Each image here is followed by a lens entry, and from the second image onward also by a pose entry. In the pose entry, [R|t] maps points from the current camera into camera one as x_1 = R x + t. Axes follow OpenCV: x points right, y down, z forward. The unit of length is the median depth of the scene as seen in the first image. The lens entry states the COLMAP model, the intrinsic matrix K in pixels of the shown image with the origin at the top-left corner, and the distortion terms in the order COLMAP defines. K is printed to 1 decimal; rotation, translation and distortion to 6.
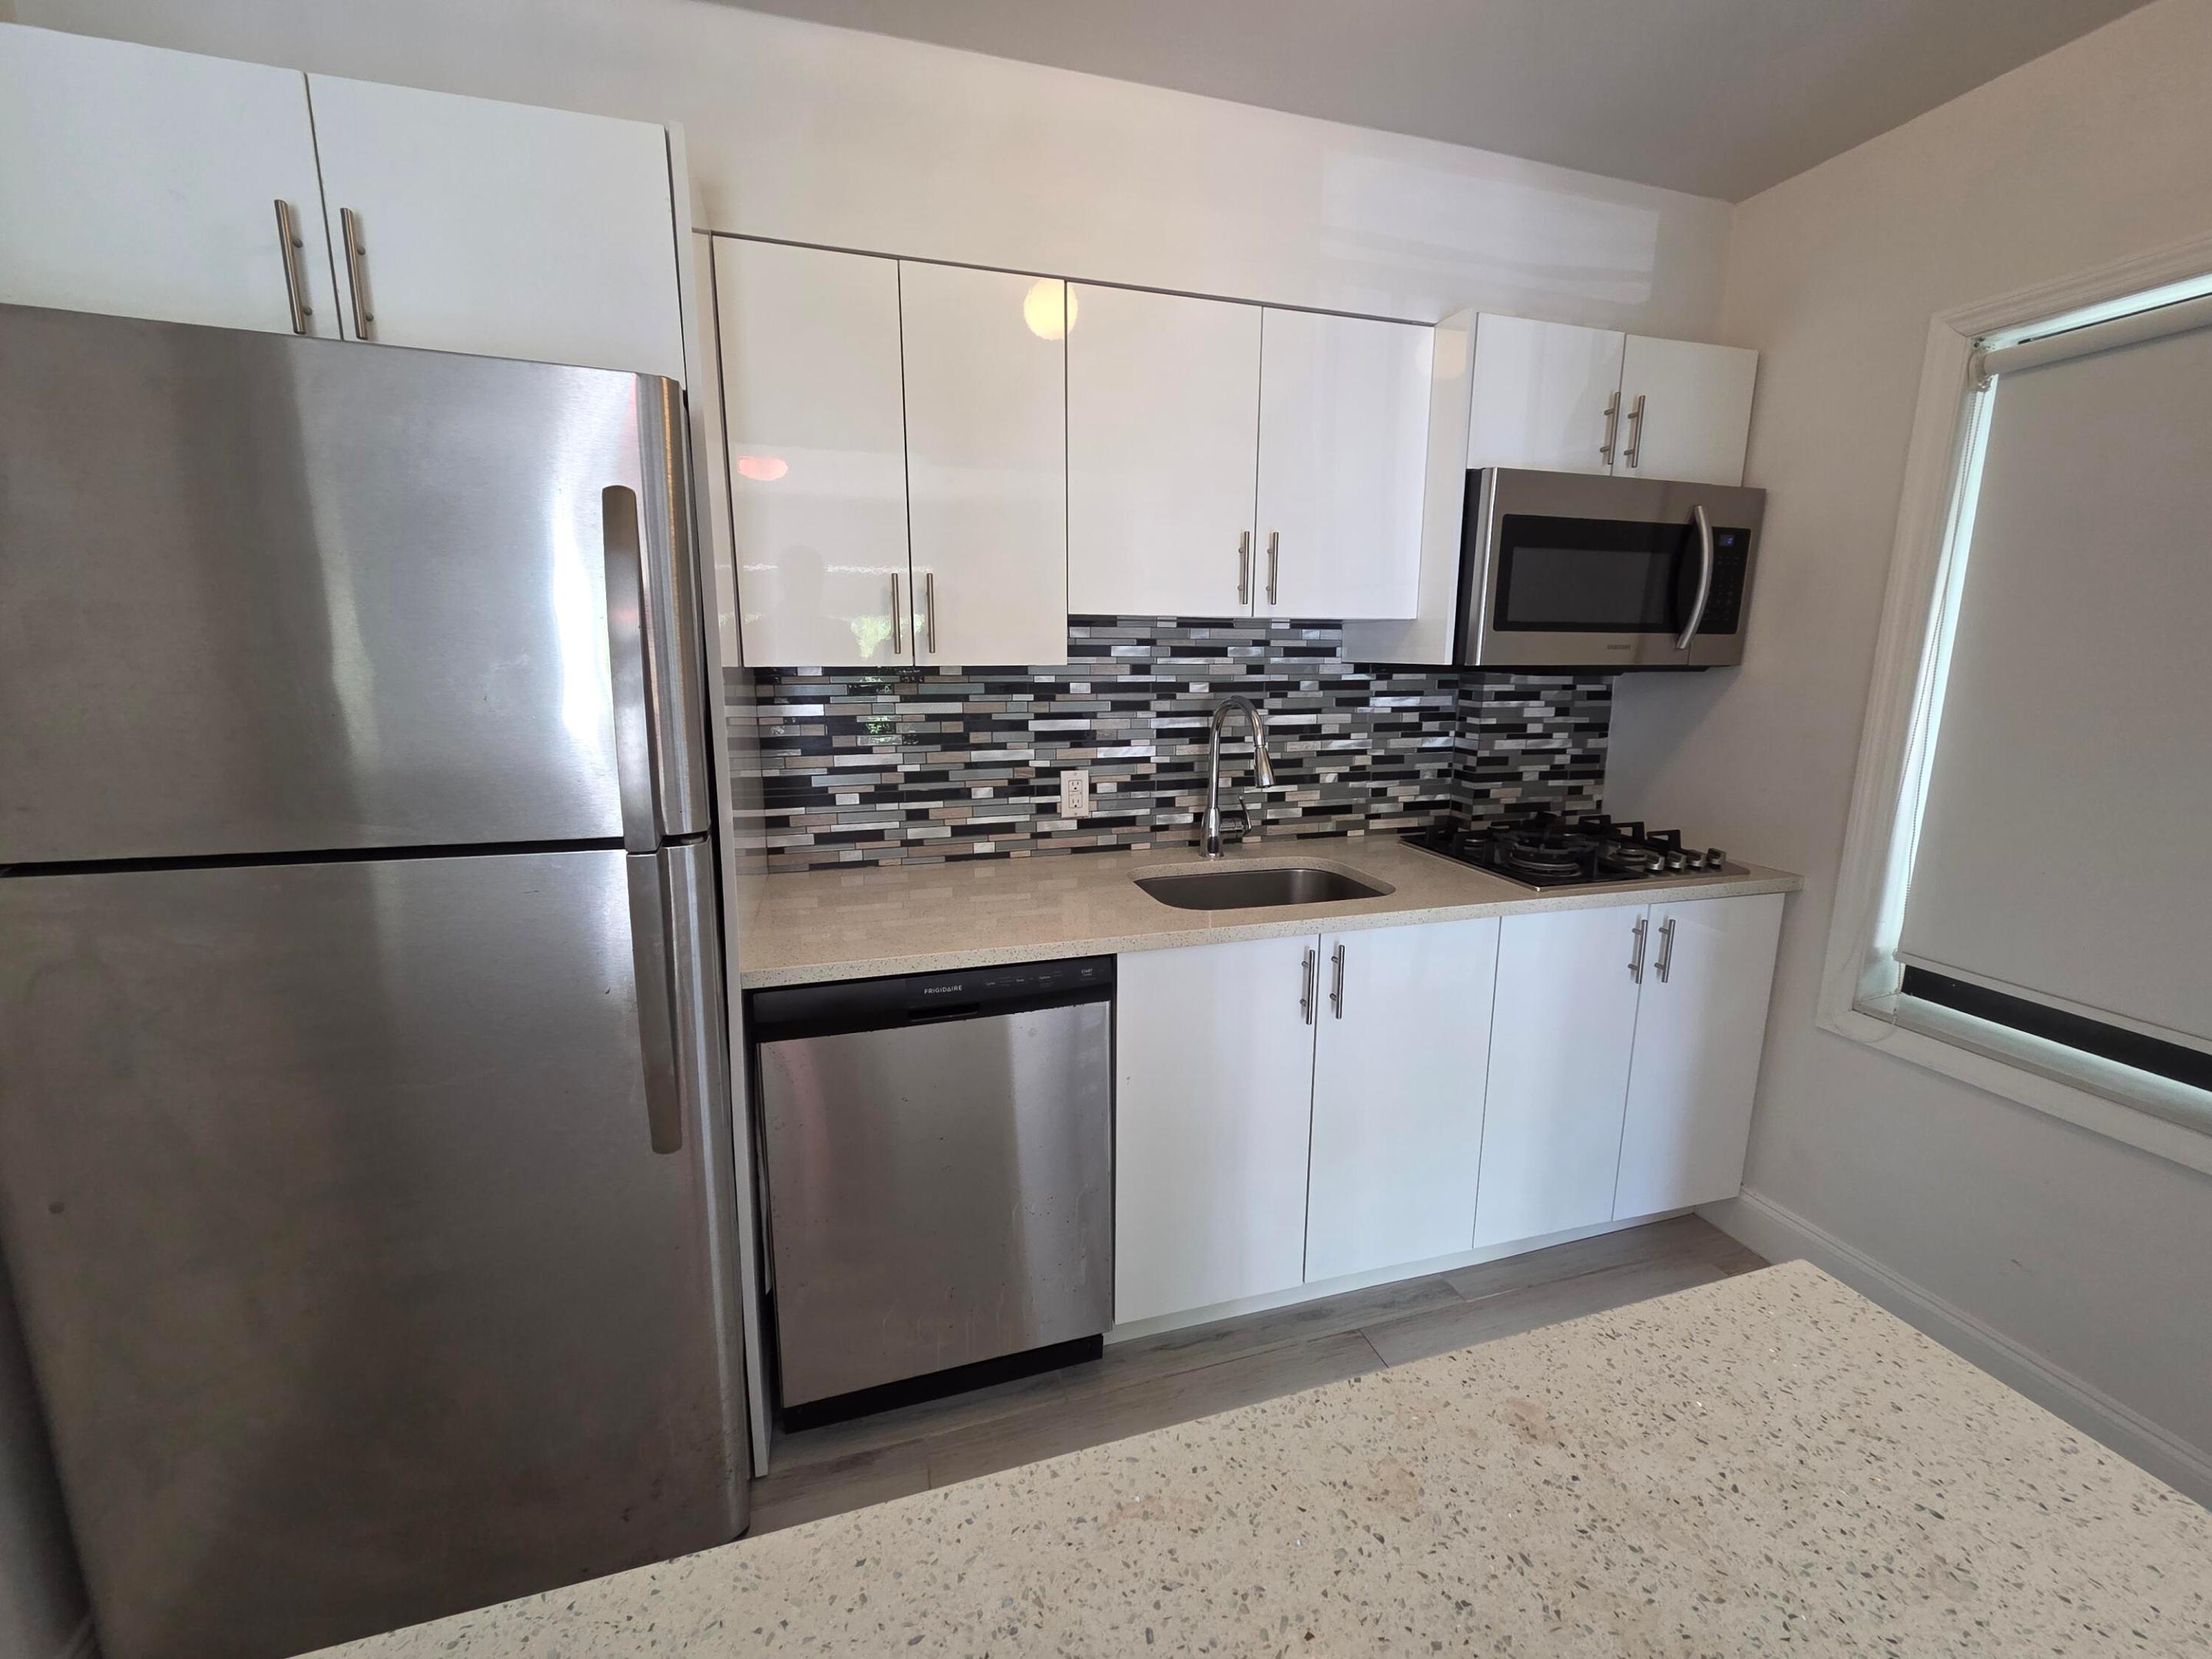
lens RADIAL K [[909.6, 0, 1101.4], [0, 909.6, 824.4], [0, 0, 1]] dist [0.002502, 0.001544]
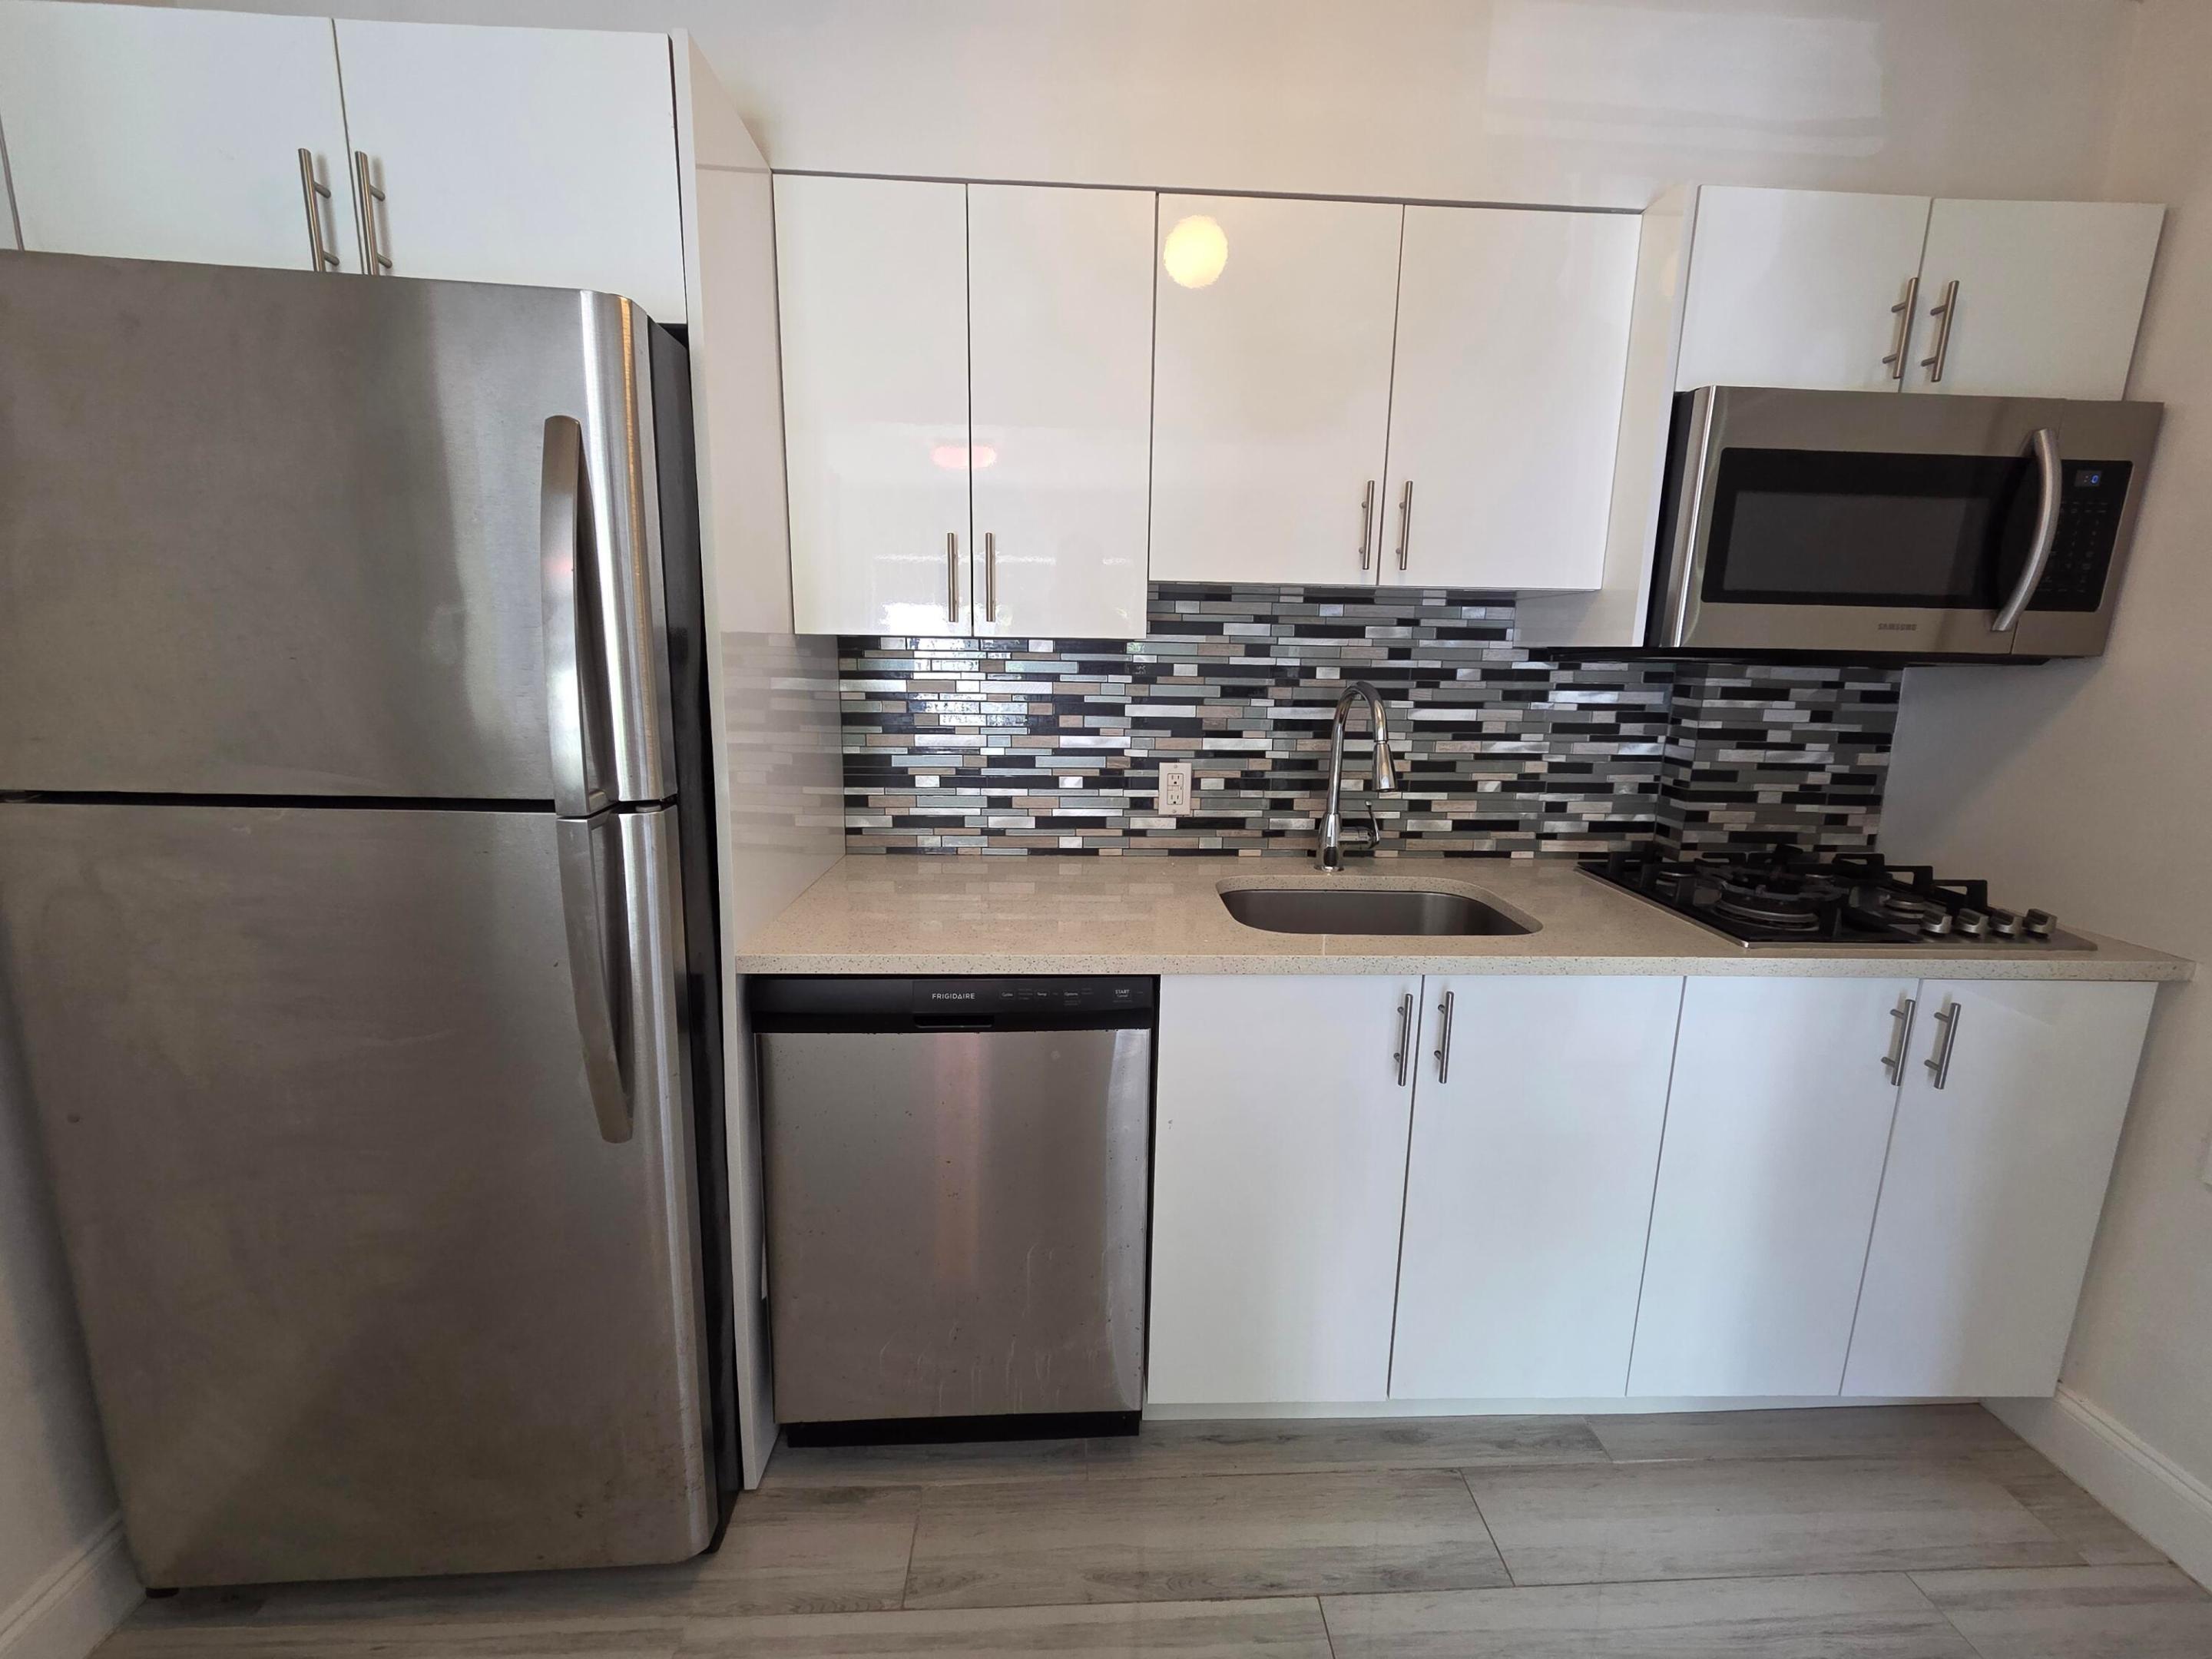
lens RADIAL K [[909.6, 0, 1108.4], [0, 909.6, 822.9], [0, 0, 1]] dist [0.002502, 0.001544]
pose [[0.969514, 0.060471, -0.237458, 0.130364], [-0.061093, 0.998121, 0.004749, -0.000585], [0.237299, 0.009903, 0.971386, 0.128270]]
